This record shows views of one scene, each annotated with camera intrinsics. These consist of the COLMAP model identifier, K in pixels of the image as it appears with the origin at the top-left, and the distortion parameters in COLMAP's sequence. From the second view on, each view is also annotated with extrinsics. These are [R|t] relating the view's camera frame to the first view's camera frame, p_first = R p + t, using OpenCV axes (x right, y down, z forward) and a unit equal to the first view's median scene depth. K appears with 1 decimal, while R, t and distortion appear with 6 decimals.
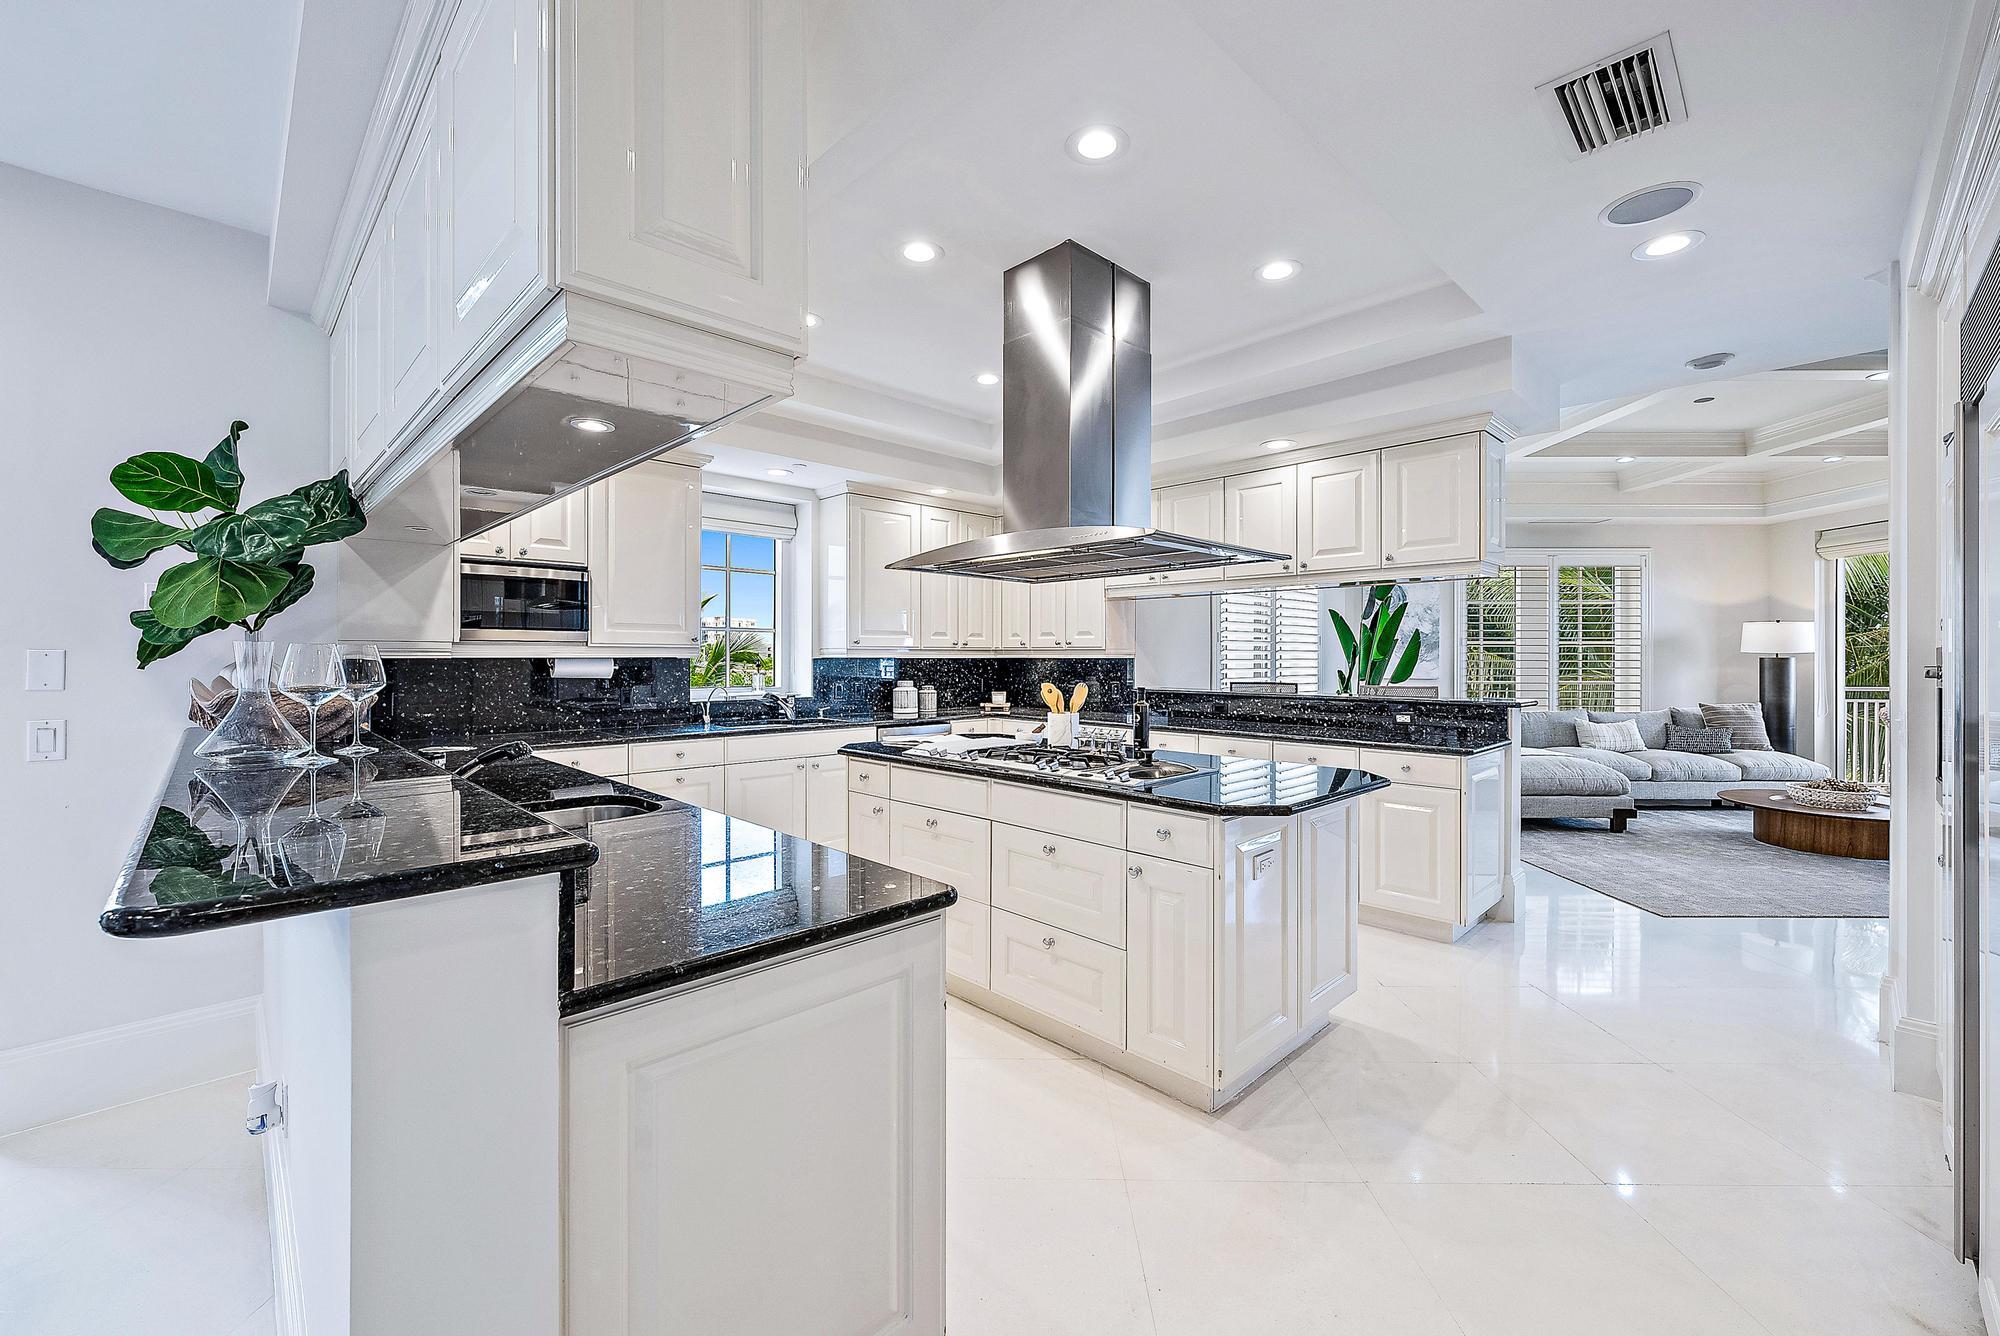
lens RADIAL K [[798.1, 0, 998.8], [0, 798.1, 653.1], [0, 0, 1]] dist [0.001264, 0.000127]
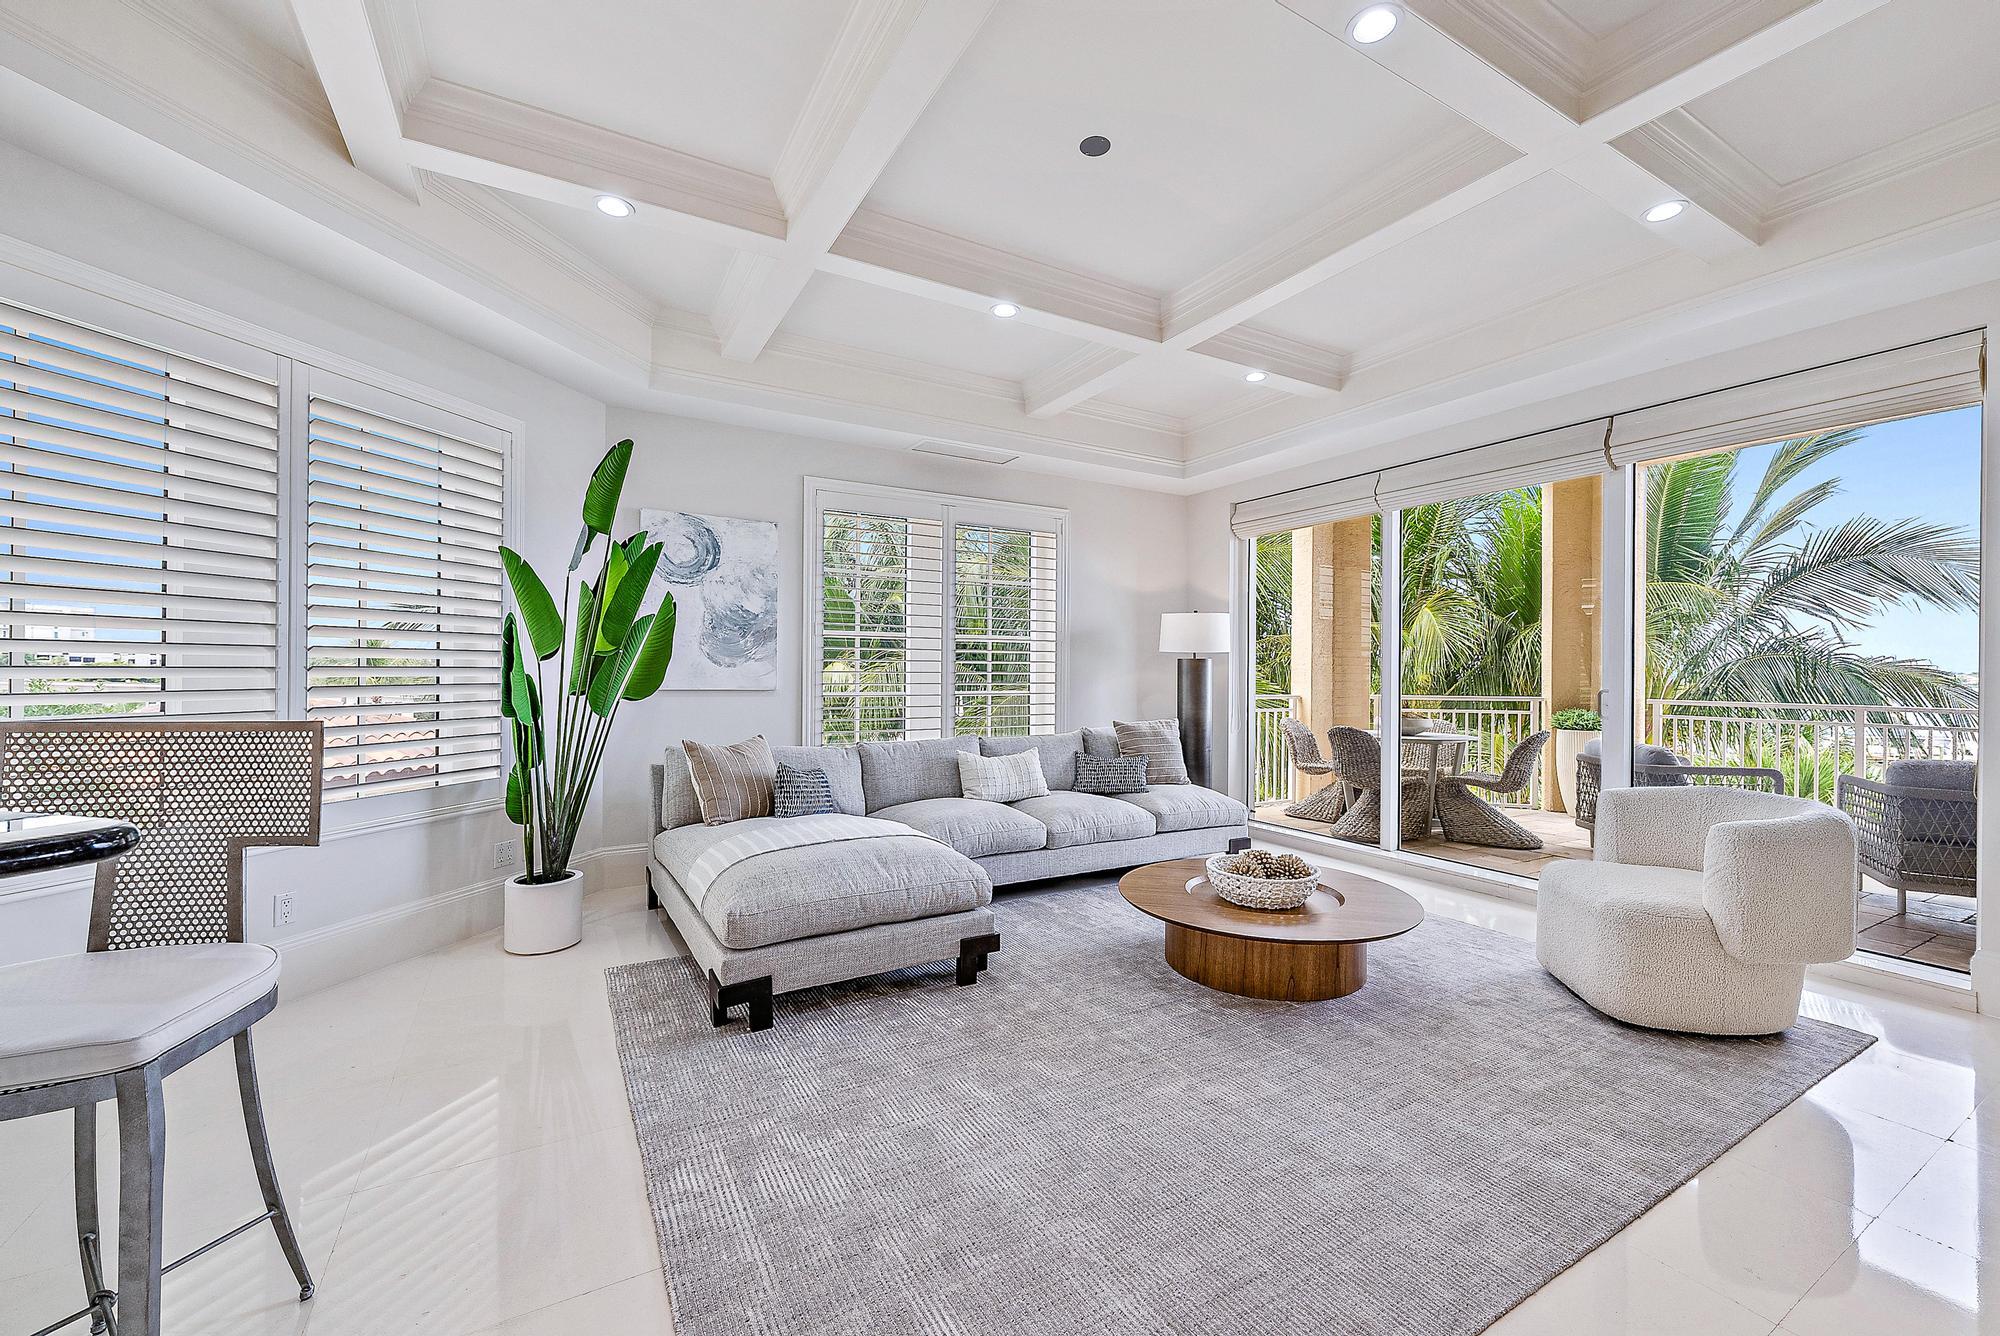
lens RADIAL K [[769.6, 0, 1000.0], [0, 769.6, 668.0], [0, 0, 1]] dist [-0.000032, 0.000009]
pose [[0.864912, 0.006179, 0.501885, 0.476370], [-0.005866, 0.999980, -0.002201, 0.018441], [-0.501888, -0.001040, 0.864932, 0.490260]]
